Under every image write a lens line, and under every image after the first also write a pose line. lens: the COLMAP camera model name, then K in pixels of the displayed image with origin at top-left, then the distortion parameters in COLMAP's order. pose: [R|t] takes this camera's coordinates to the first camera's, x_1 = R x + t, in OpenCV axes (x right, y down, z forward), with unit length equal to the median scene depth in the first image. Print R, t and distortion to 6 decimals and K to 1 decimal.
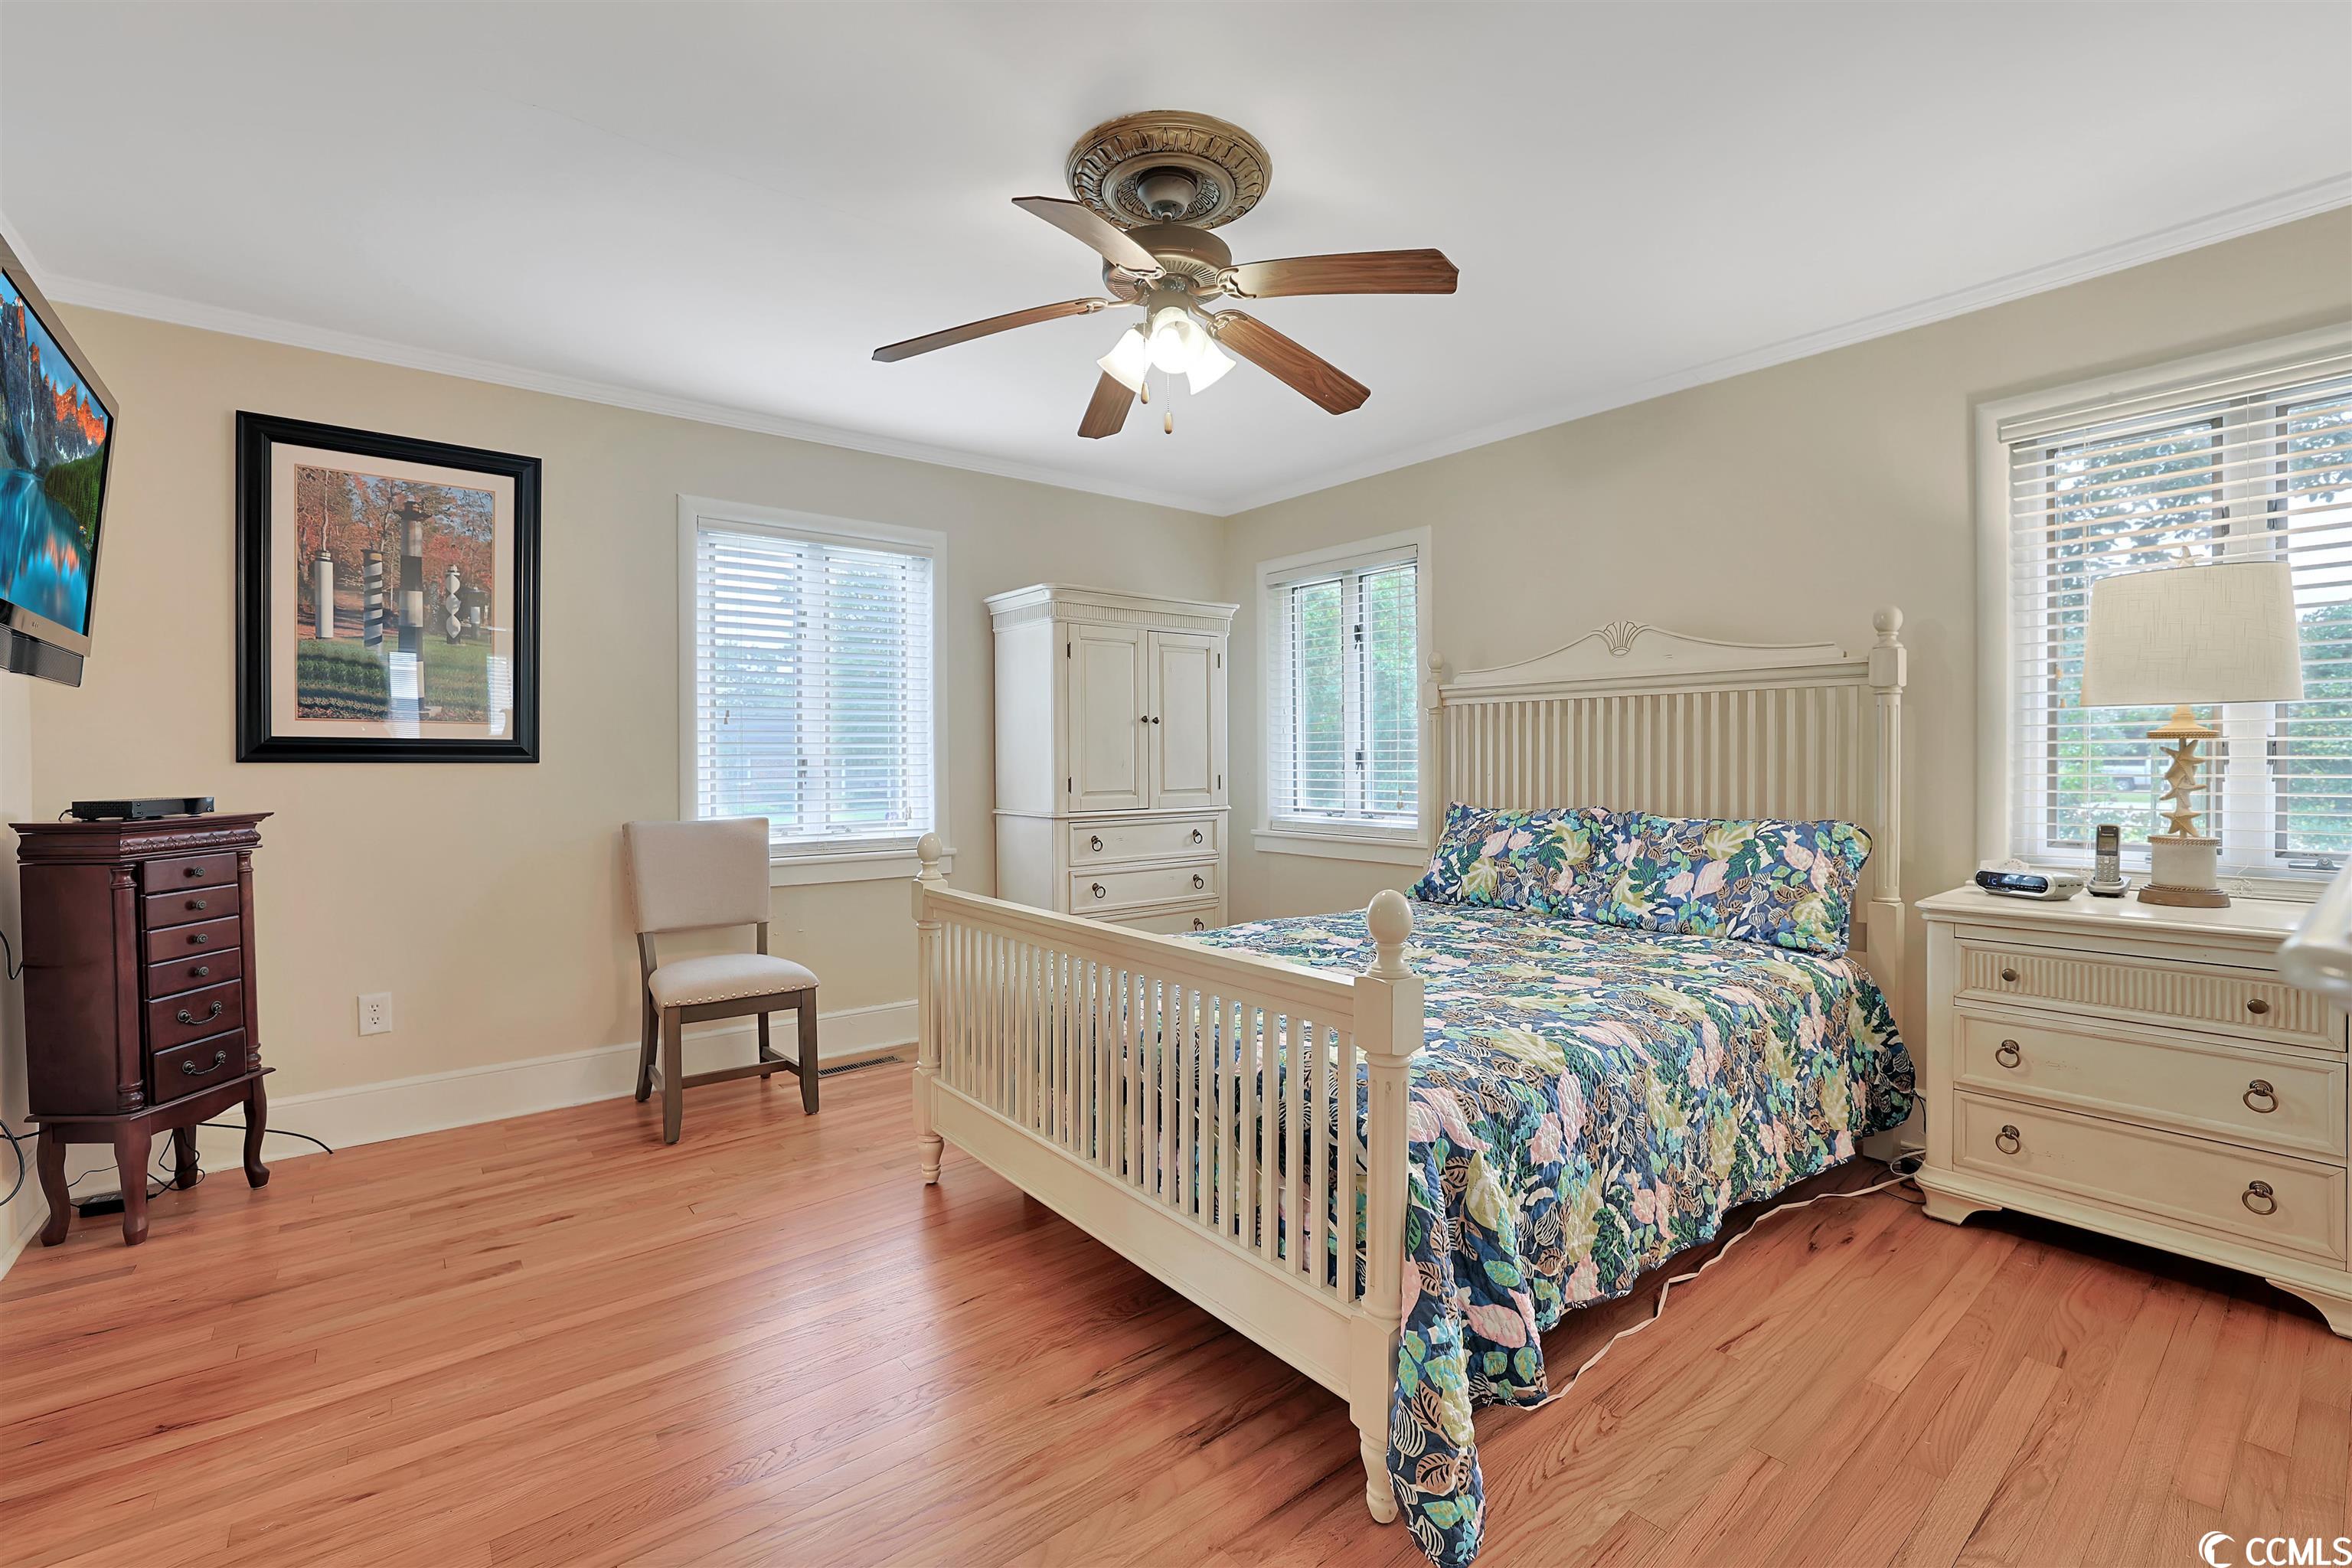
lens RADIAL K [[1031.8, 0, 1189.0], [0, 1031.8, 772.5], [0, 0, 1]] dist [-0.033407, 0.000736]
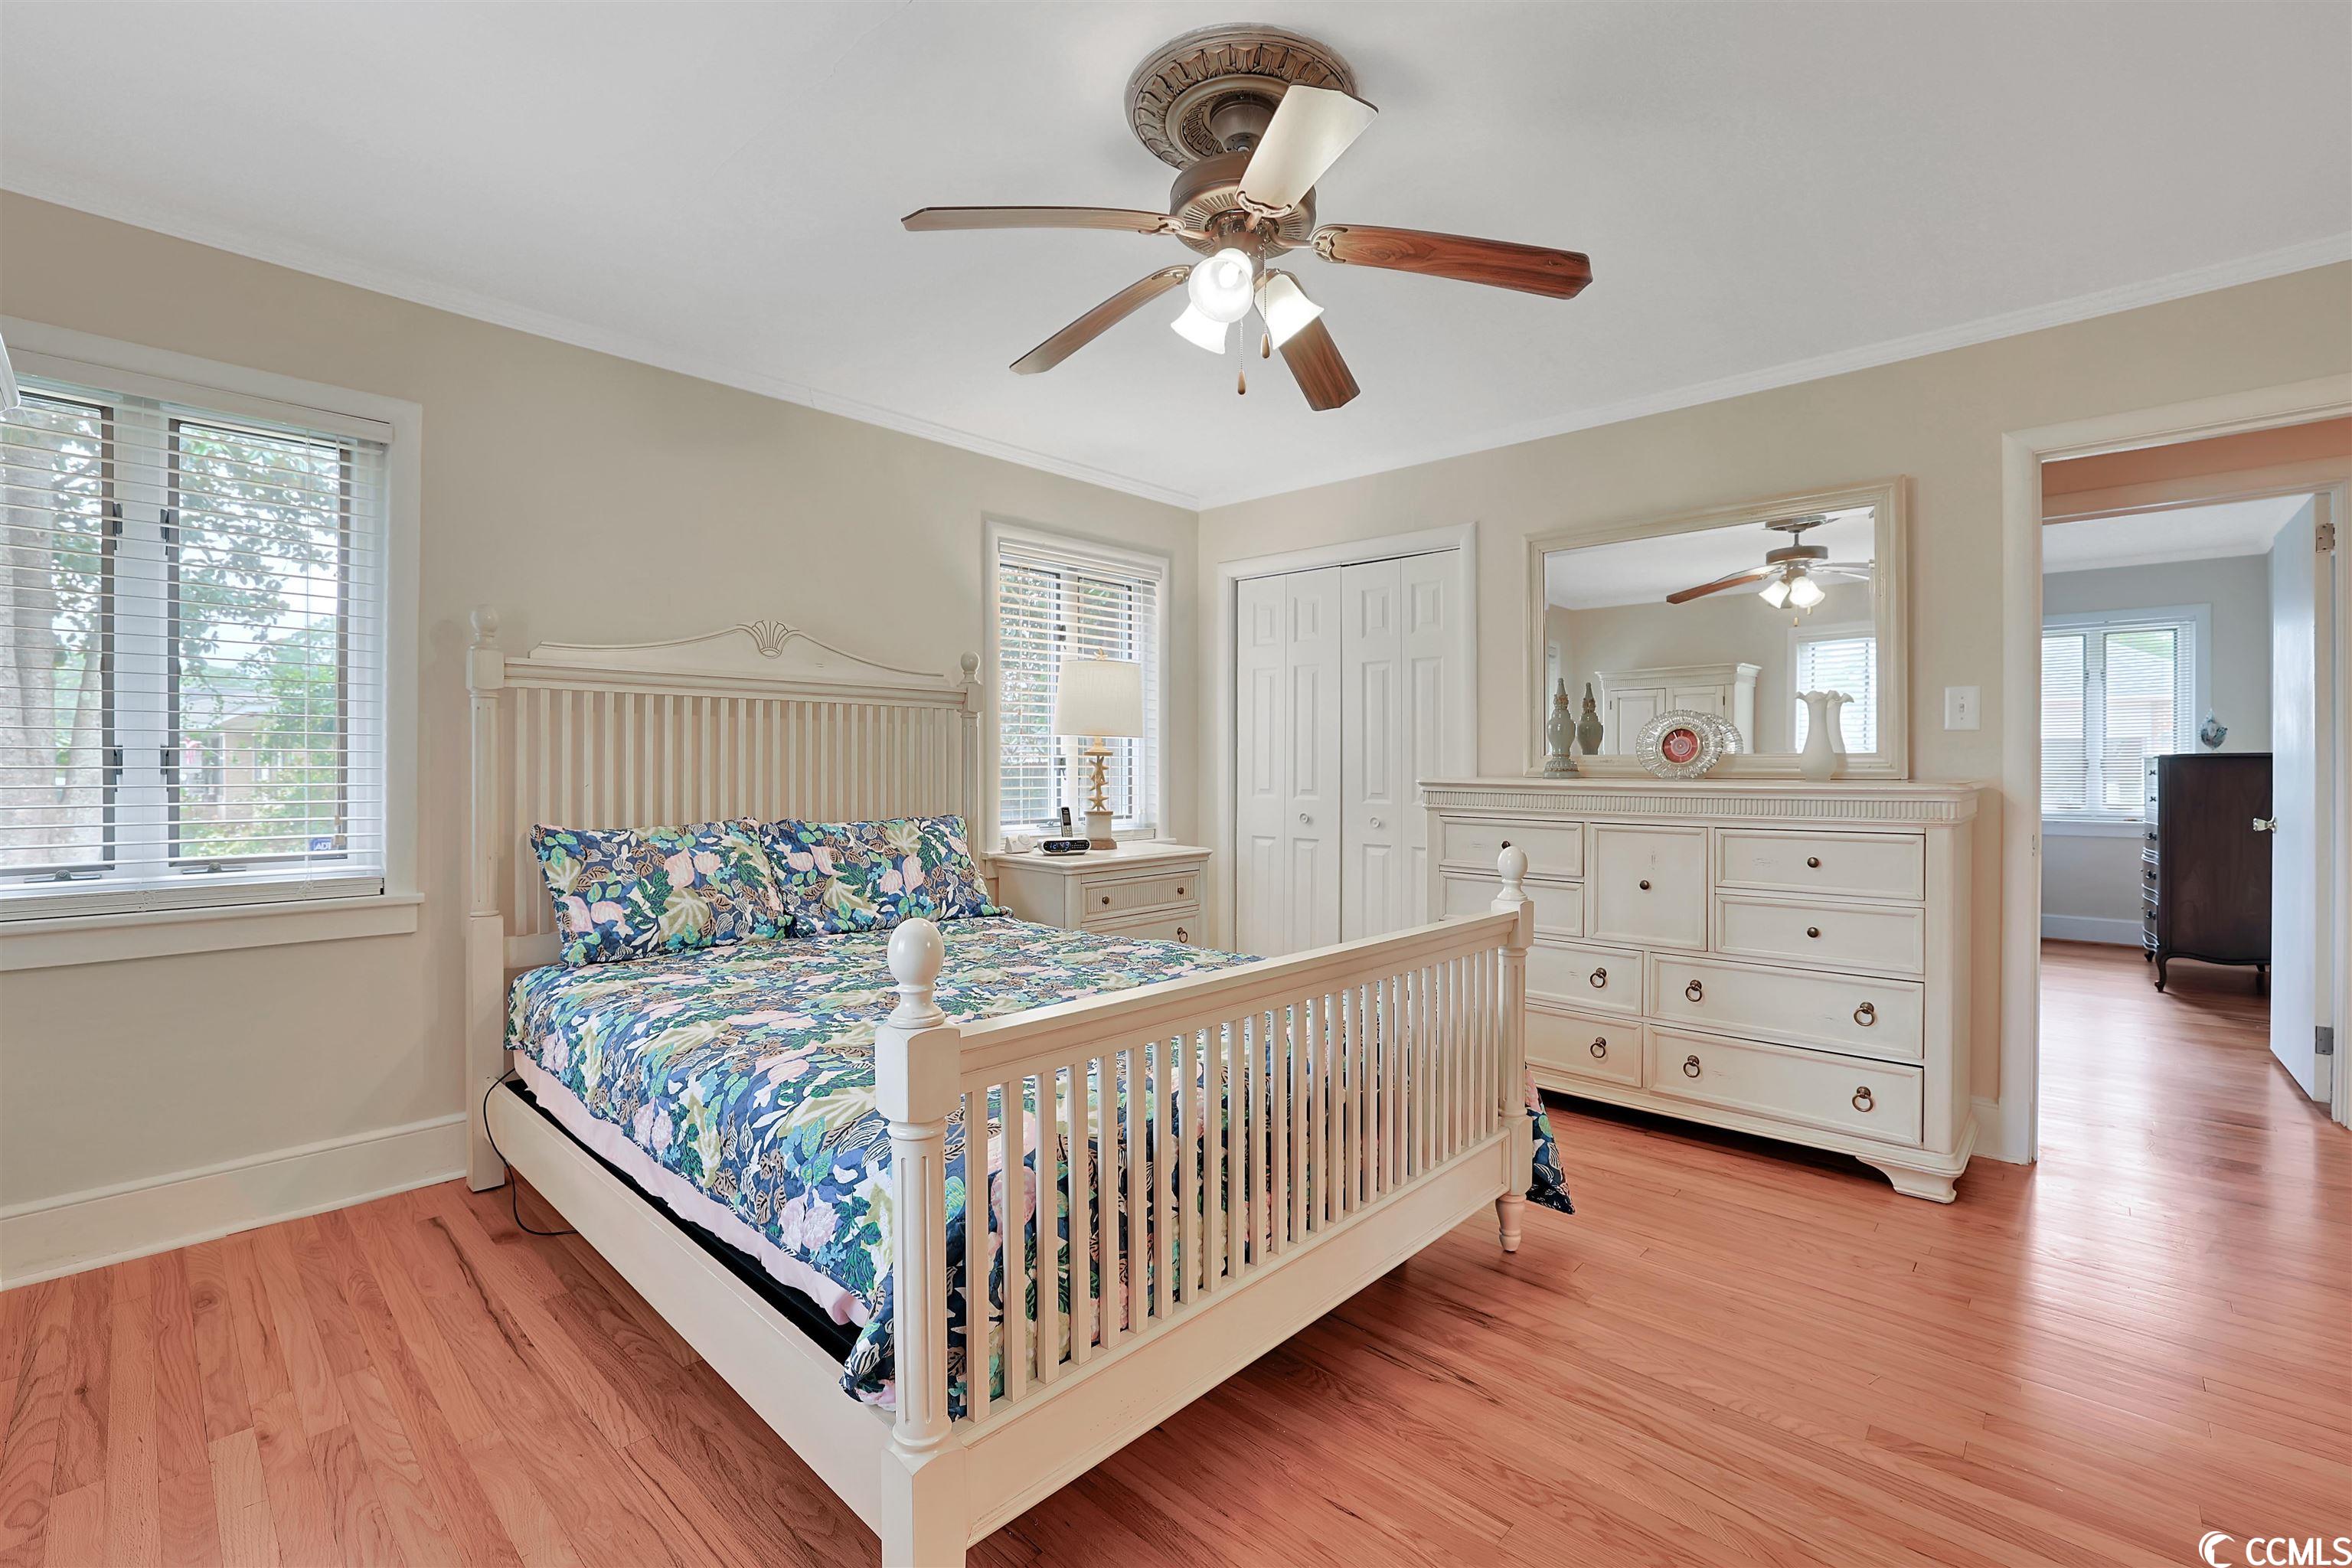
lens RADIAL K [[1031.8, 0, 1174.6], [0, 1031.8, 769.1], [0, 0, 1]] dist [-0.033407, 0.000736]
pose [[-0.149660, 0.000410, 0.988737, -0.661372], [0.009136, 0.999958, 0.000969, -0.008668], [-0.988695, 0.009178, -0.149657, 0.888211]]
